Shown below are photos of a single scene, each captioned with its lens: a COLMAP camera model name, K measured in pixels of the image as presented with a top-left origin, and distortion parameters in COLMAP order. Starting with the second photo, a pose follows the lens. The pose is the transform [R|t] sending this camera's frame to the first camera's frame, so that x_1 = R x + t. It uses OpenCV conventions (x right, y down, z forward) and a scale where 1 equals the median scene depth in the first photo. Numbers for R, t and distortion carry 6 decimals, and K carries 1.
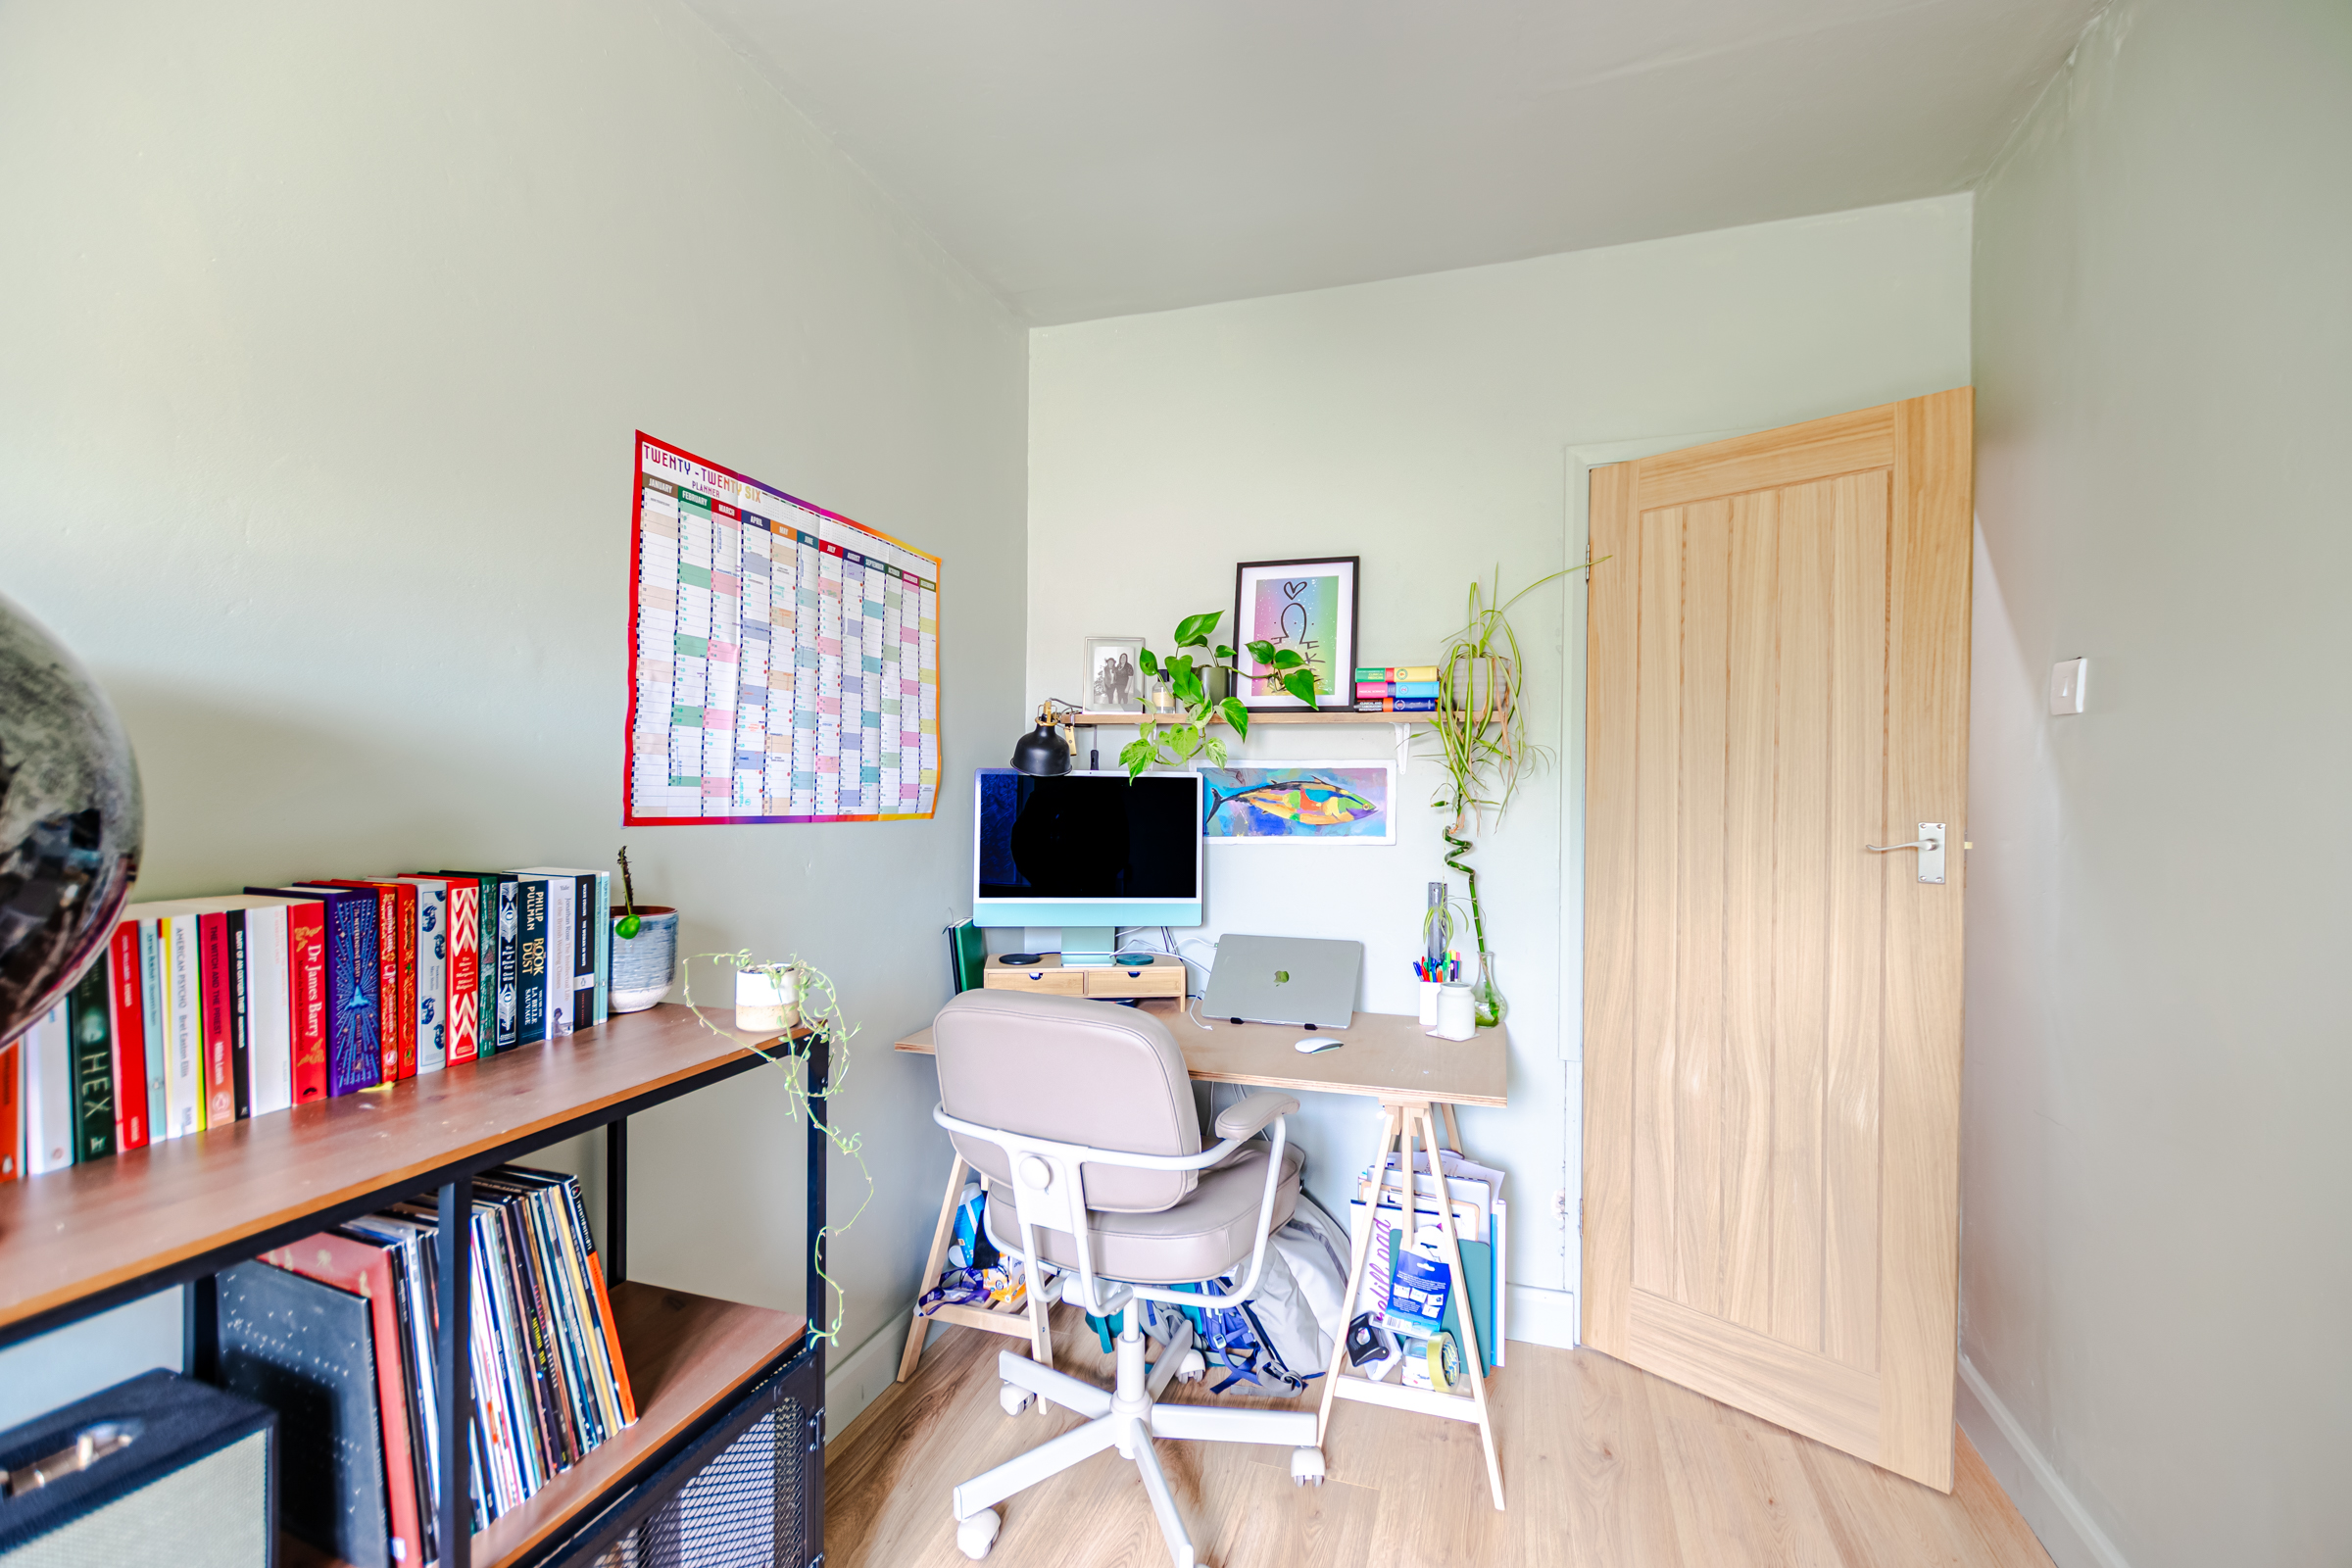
lens RADIAL K [[1011.2, 0, 1183.0], [0, 1011.2, 785.2], [0, 0, 1]] dist [-0.000521, -0.000444]
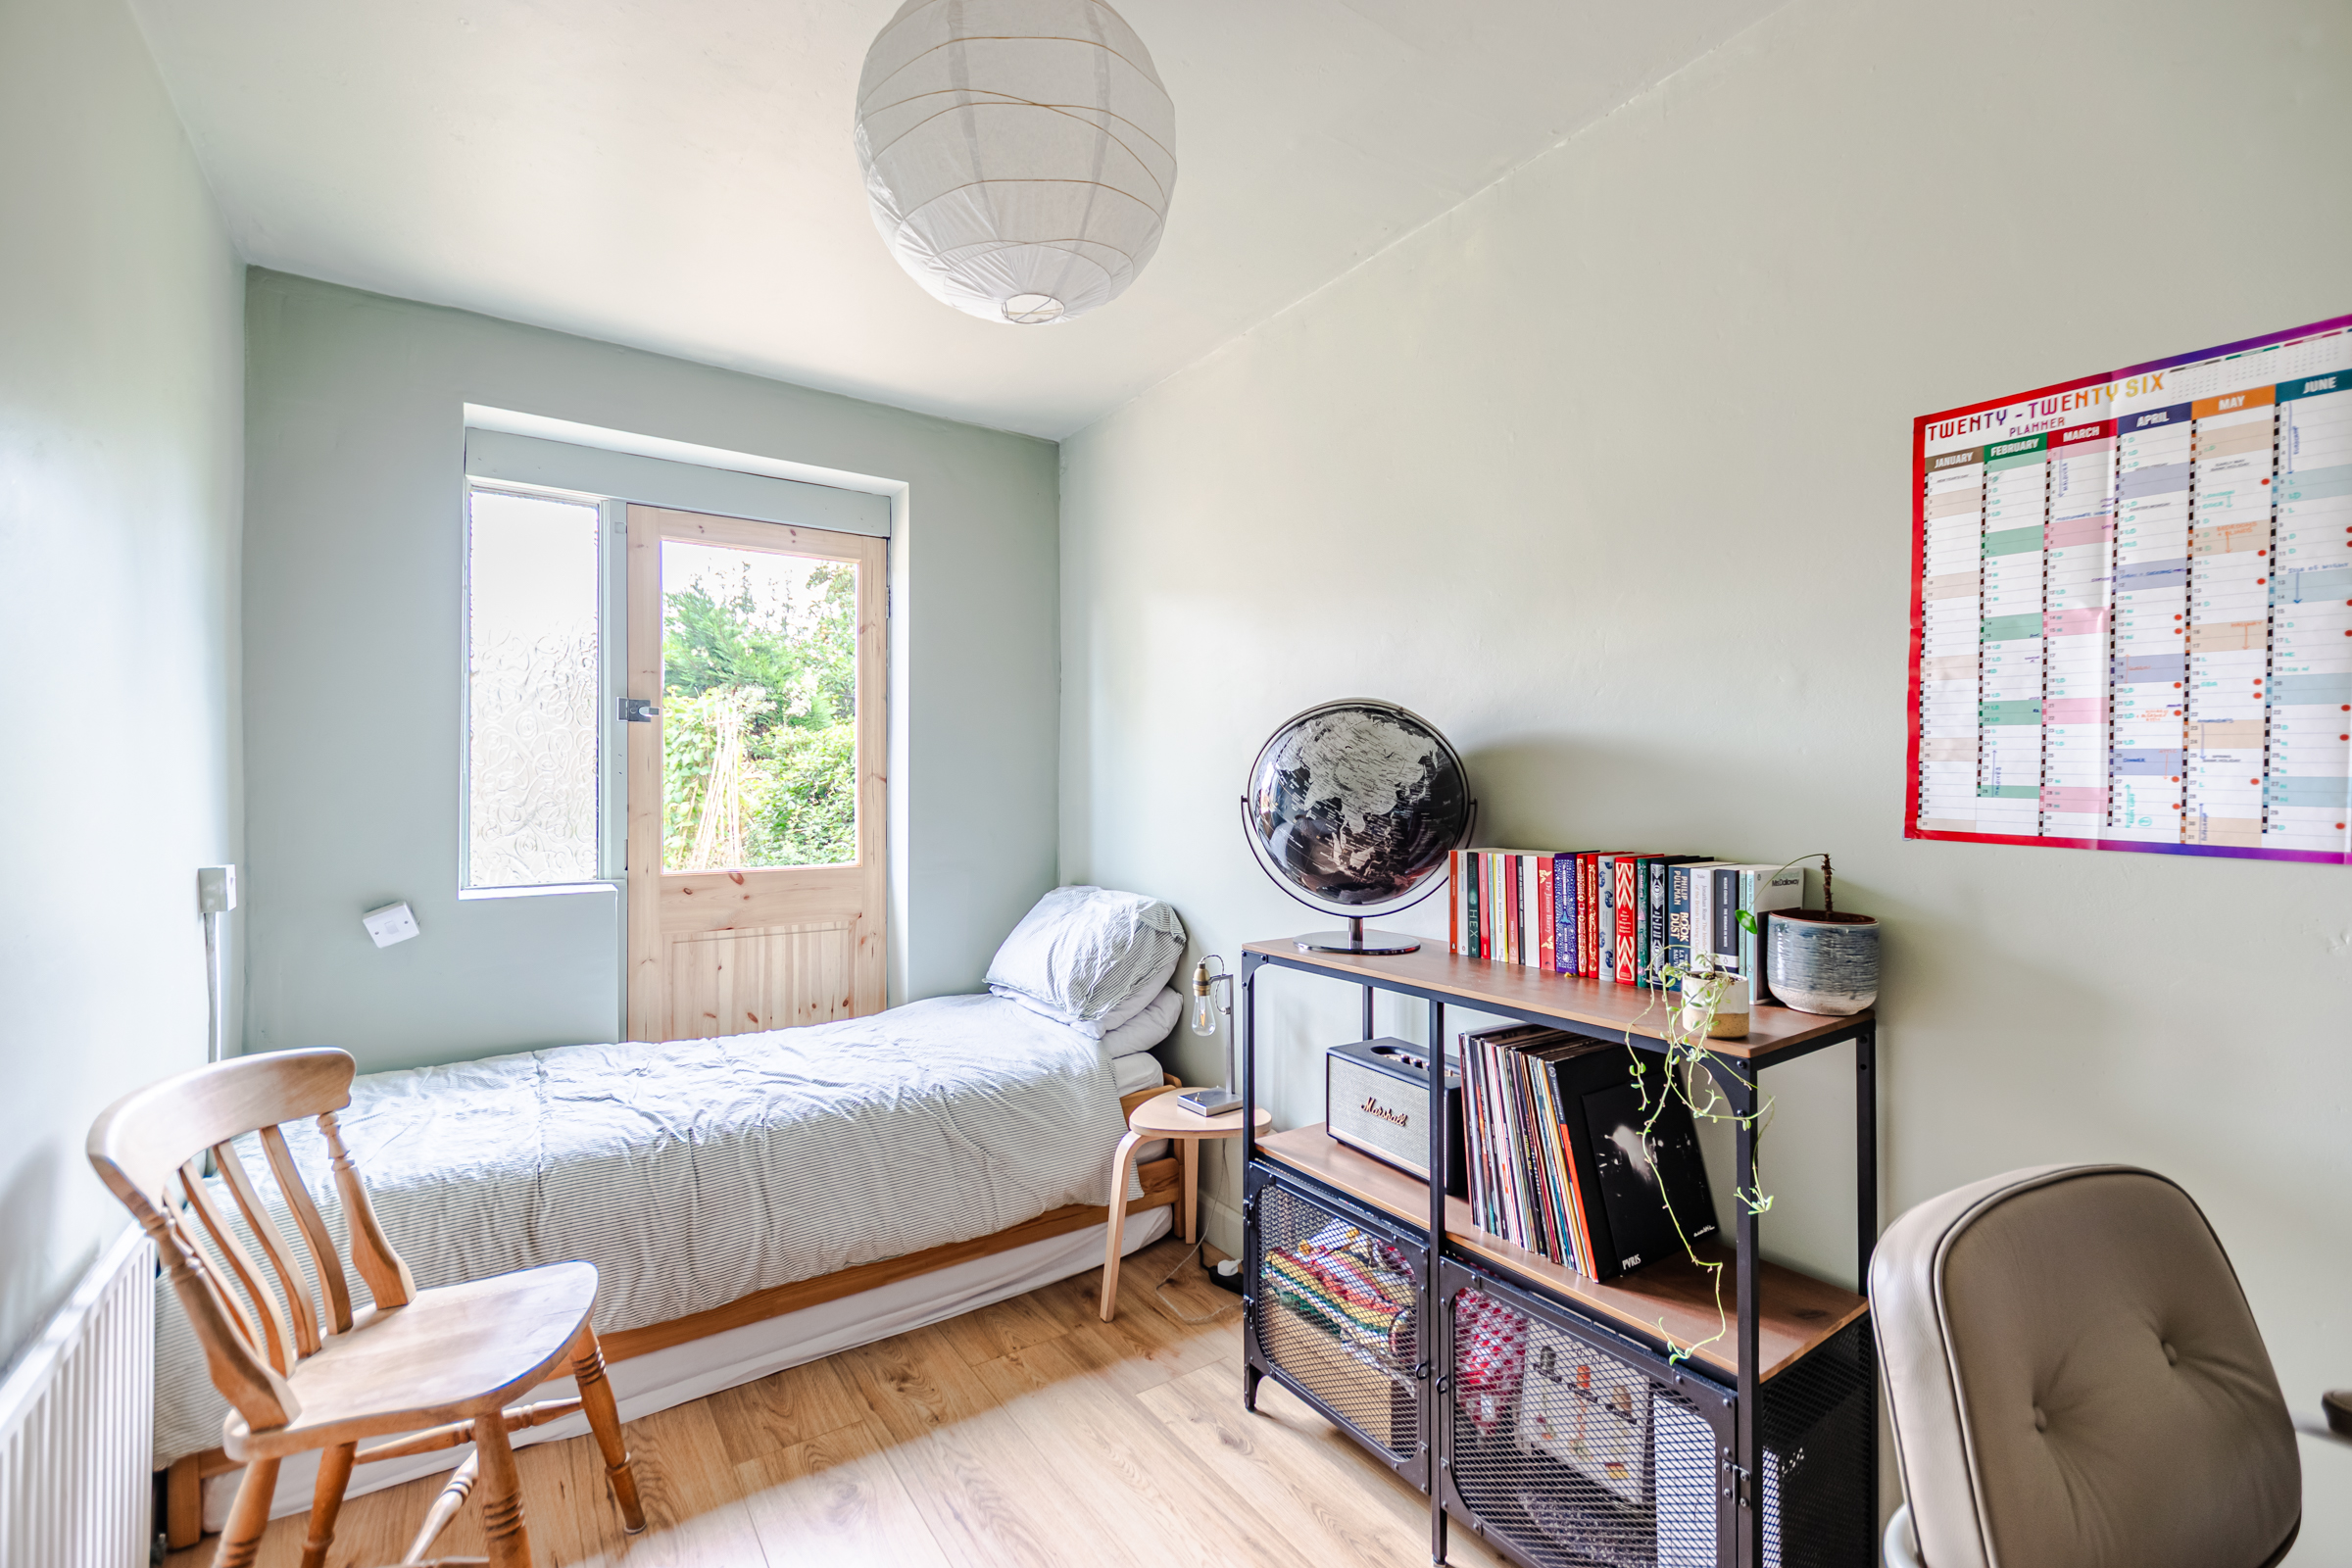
lens RADIAL K [[1011.2, 0, 1182.4], [0, 1011.2, 780.1], [0, 0, 1]] dist [-0.000521, -0.000444]
pose [[-0.601786, -0.009612, -0.798599, 0.587790], [-0.009711, 0.999942, -0.004718, -0.002752], [0.798598, 0.004916, -0.601844, 0.971384]]
